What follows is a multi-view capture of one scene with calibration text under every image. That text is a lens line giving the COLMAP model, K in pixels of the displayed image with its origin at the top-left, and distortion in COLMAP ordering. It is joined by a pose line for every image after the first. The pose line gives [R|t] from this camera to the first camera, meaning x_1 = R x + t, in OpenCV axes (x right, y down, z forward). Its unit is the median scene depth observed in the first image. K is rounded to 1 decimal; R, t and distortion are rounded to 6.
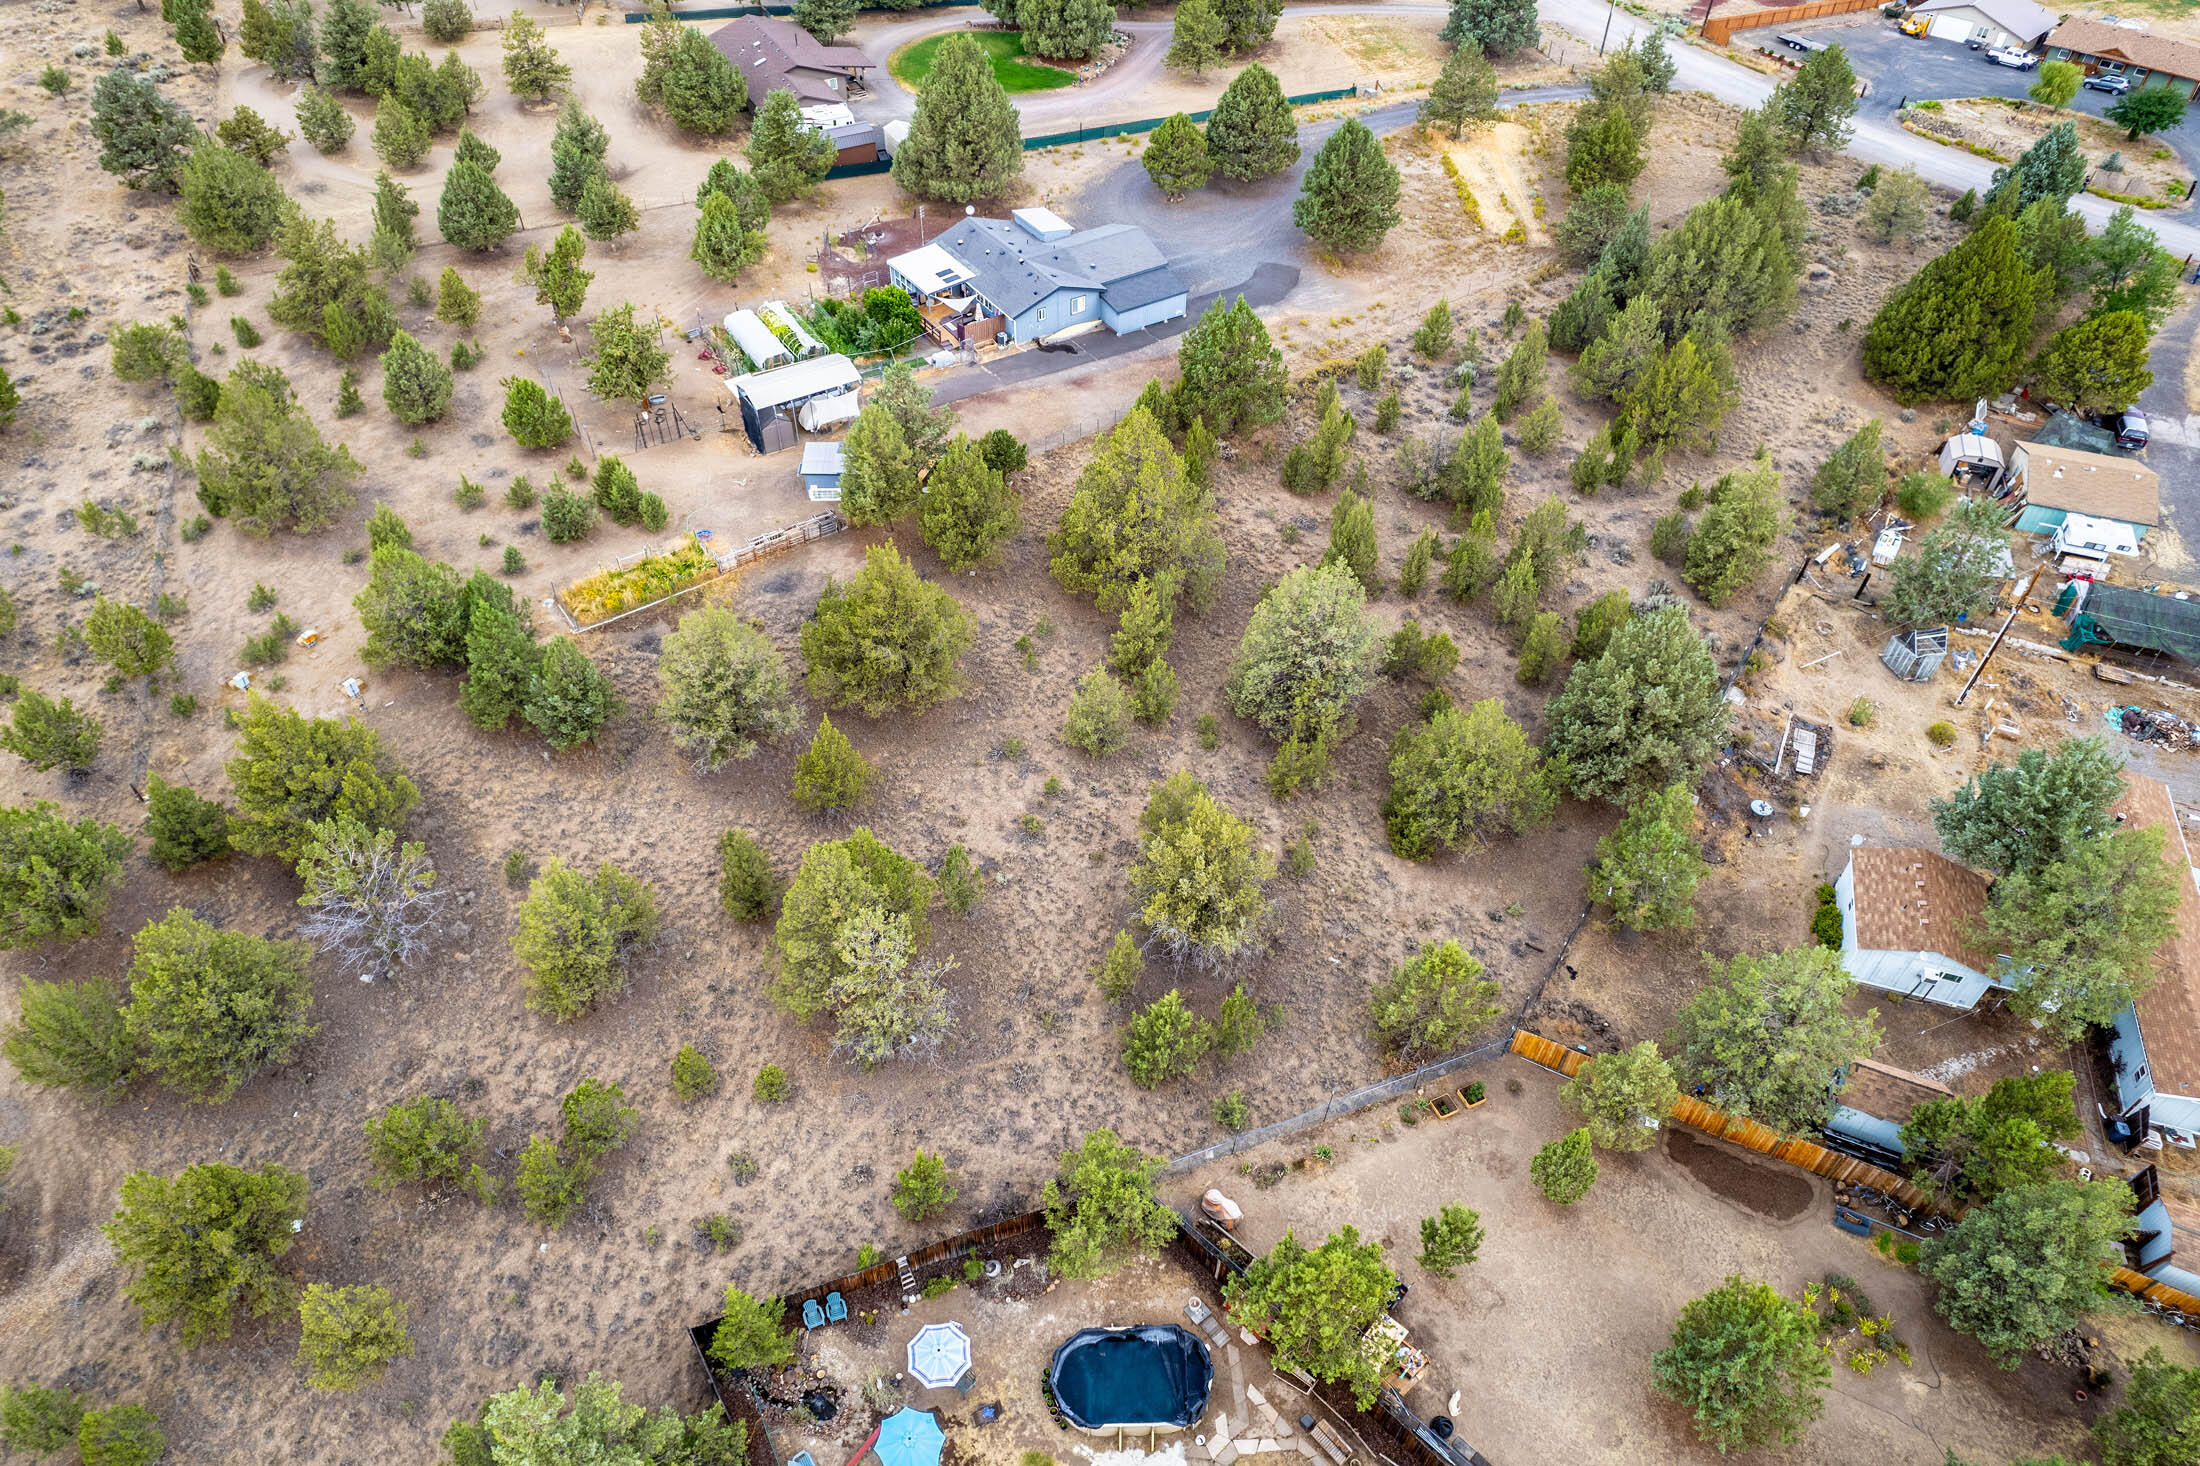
lens RADIAL K [[1412.8, 0, 1107.3], [0, 1412.8, 738.9], [0, 0, 1]] dist [-0.081267, 0.071862]
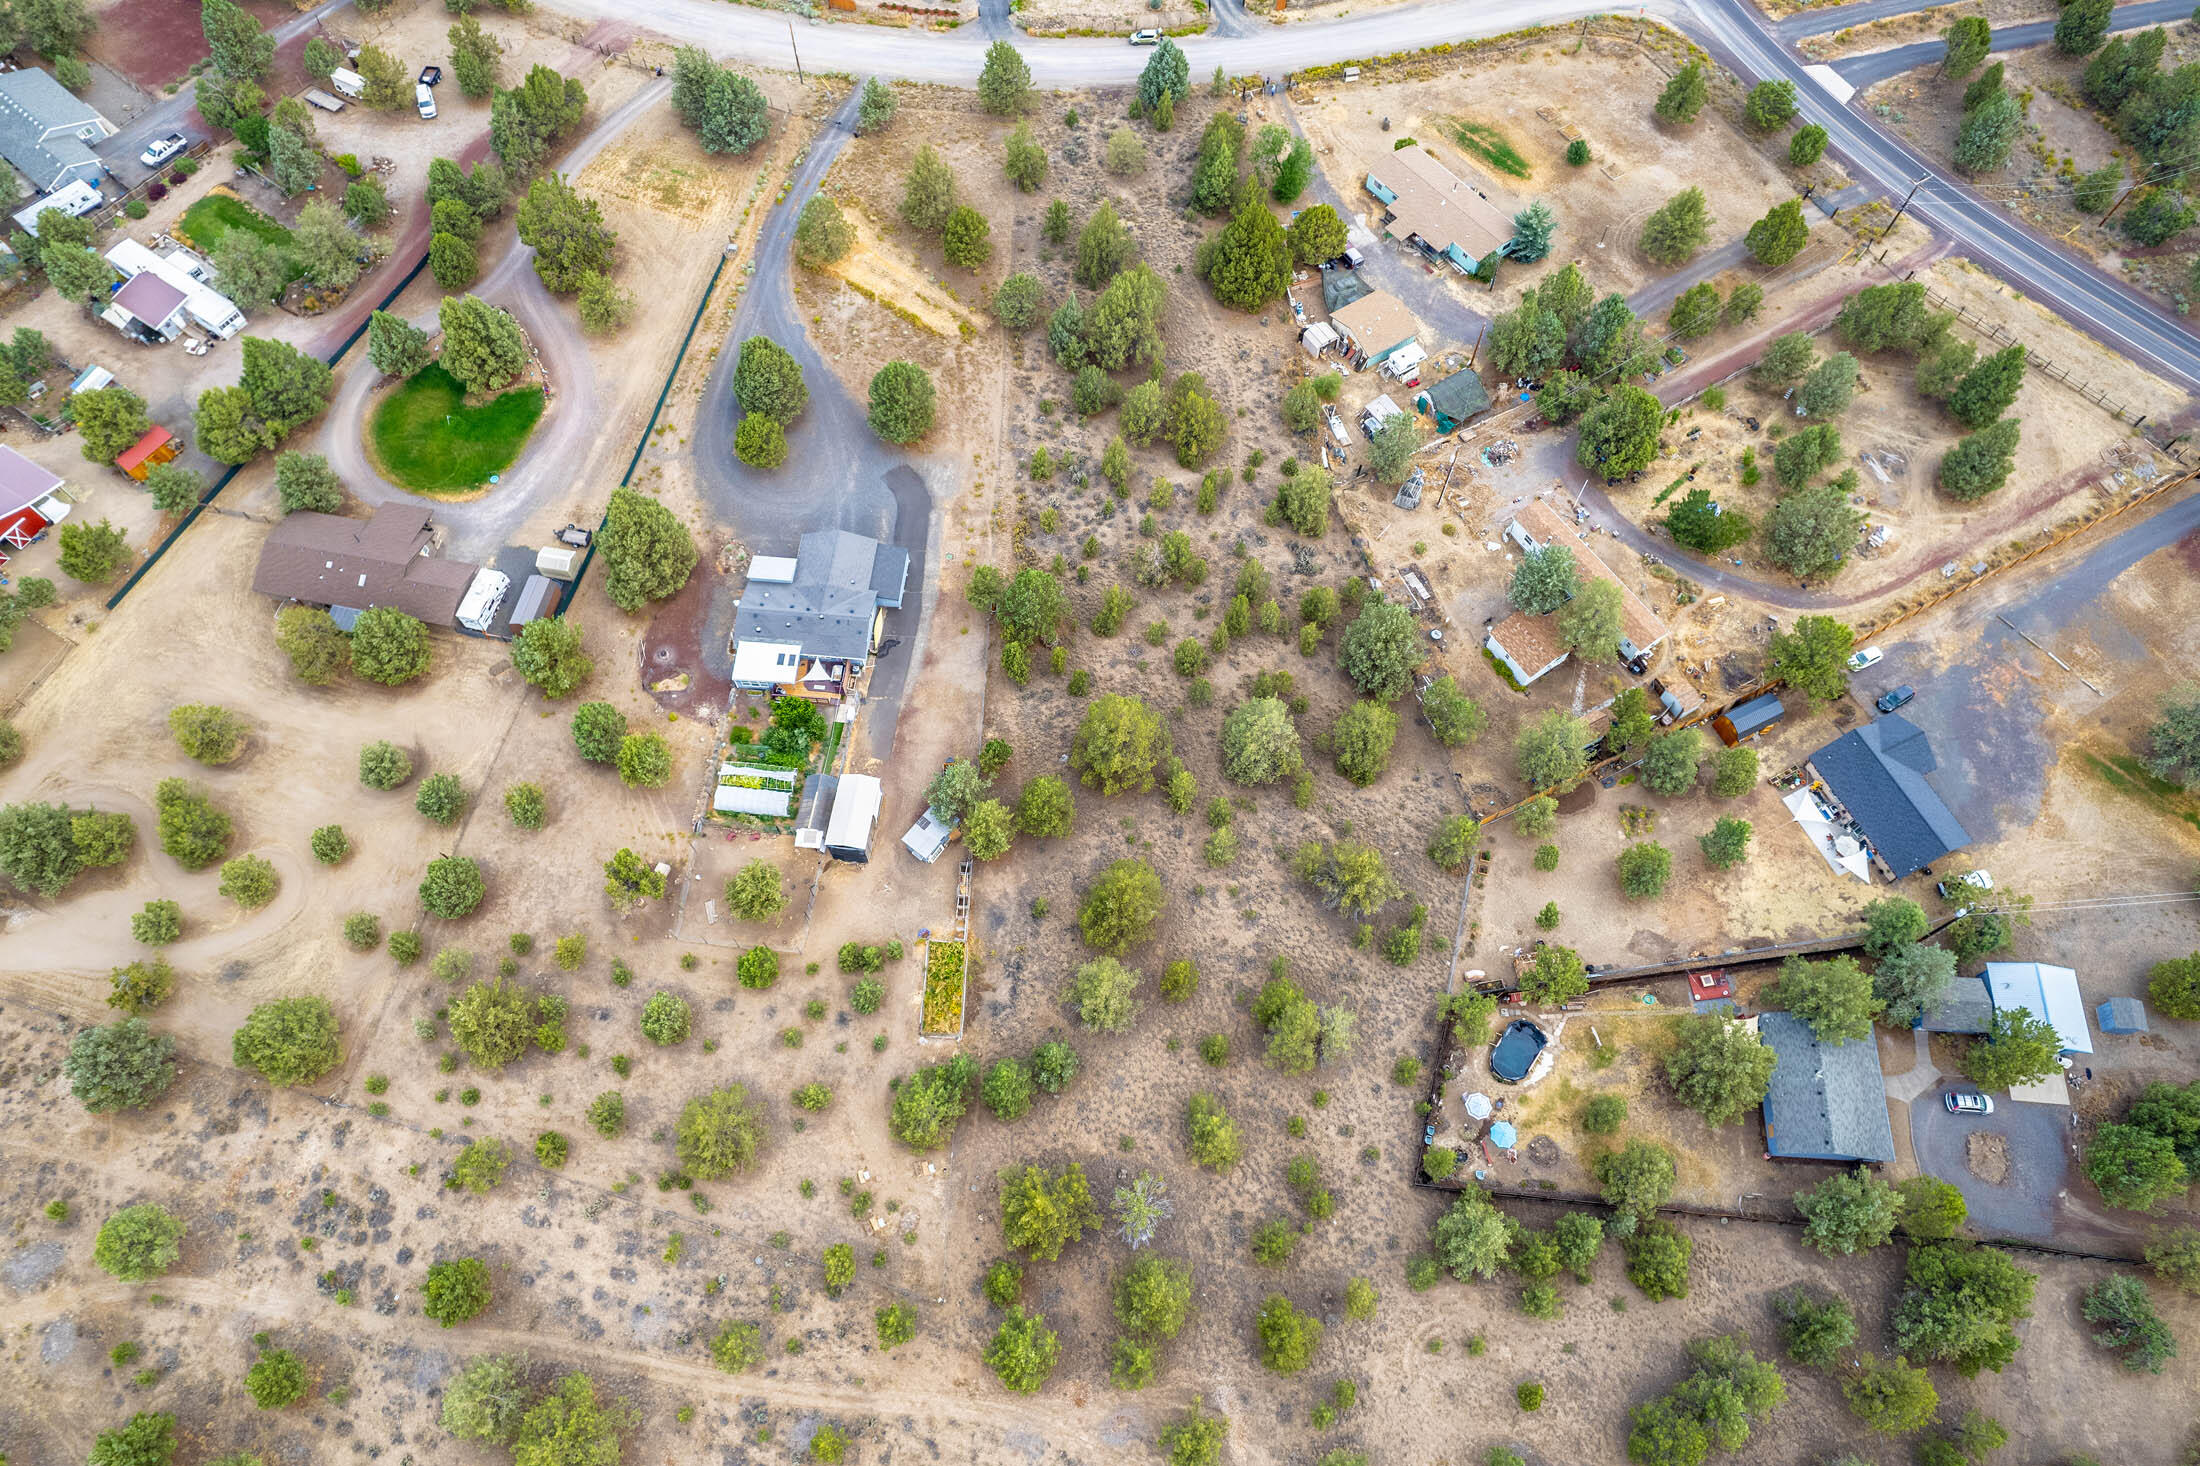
lens RADIAL K [[1412.8, 0, 1109.0], [0, 1412.8, 736.2], [0, 0, 1]] dist [-0.081267, 0.071862]
pose [[0.620699, -0.704171, 0.344784, -0.572100], [0.553889, 0.705057, 0.442835, -0.919152], [-0.554924, -0.083895, 0.827660, -0.391850]]
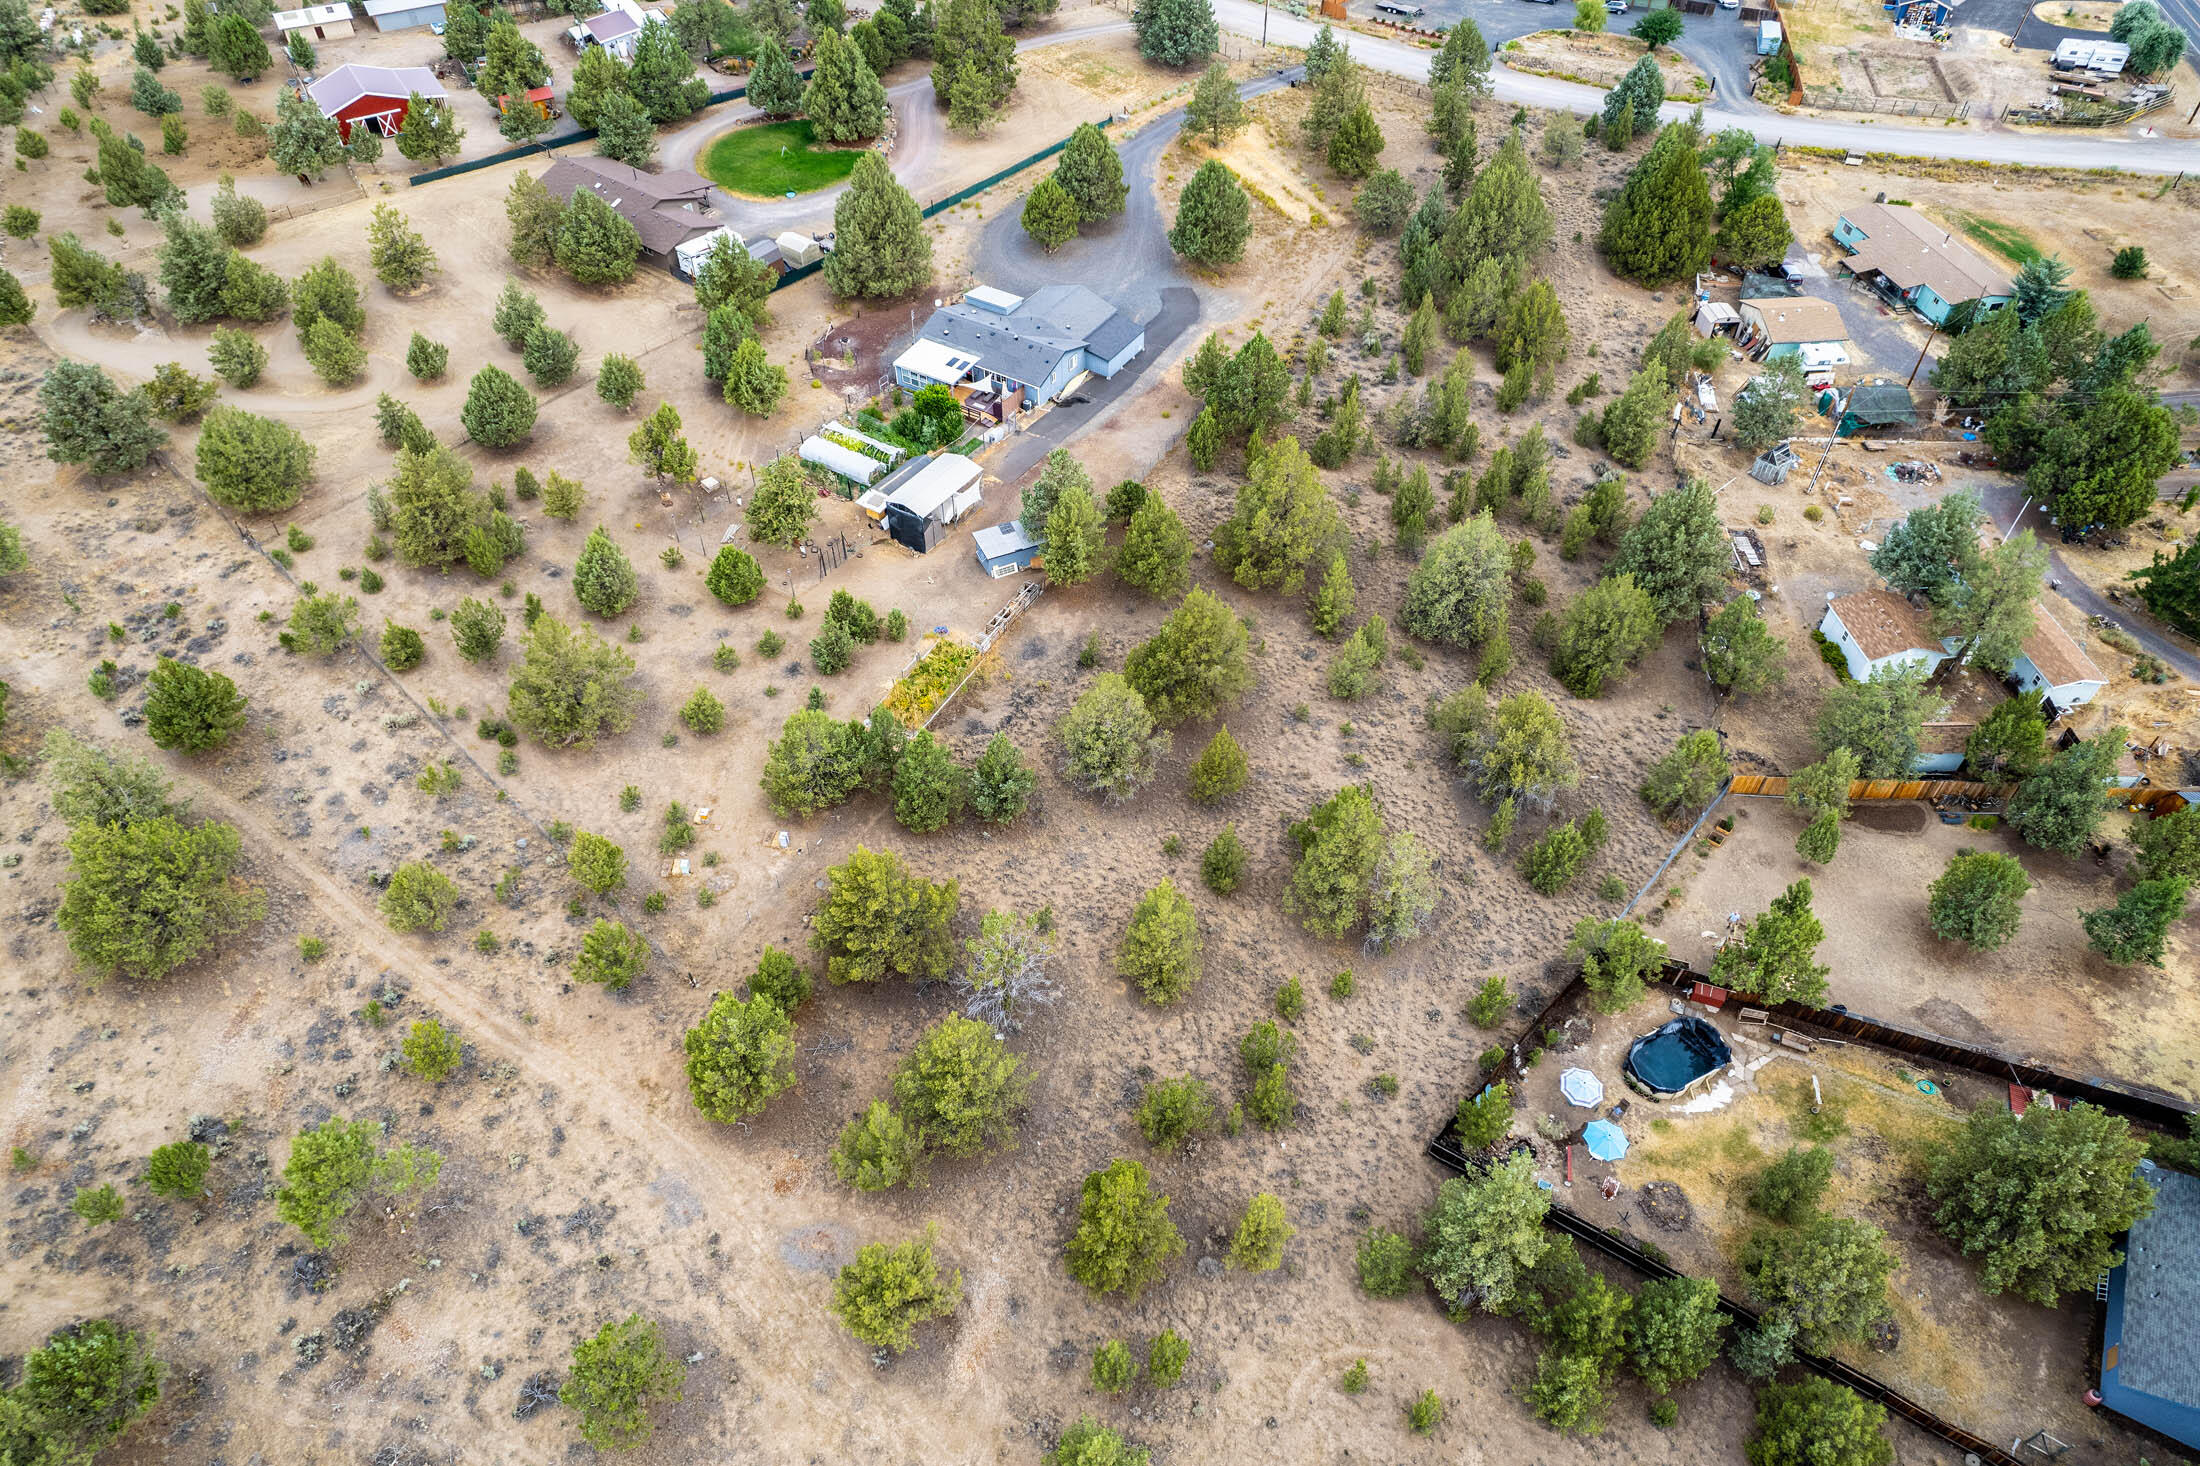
lens RADIAL K [[1412.8, 0, 1110.9], [0, 1412.8, 737.5], [0, 0, 1]] dist [-0.081267, 0.071862]
pose [[0.906226, -0.312193, 0.285113, -0.553869], [0.303535, 0.949842, 0.075277, -0.112497], [-0.294313, 0.018323, 0.955533, -0.180842]]
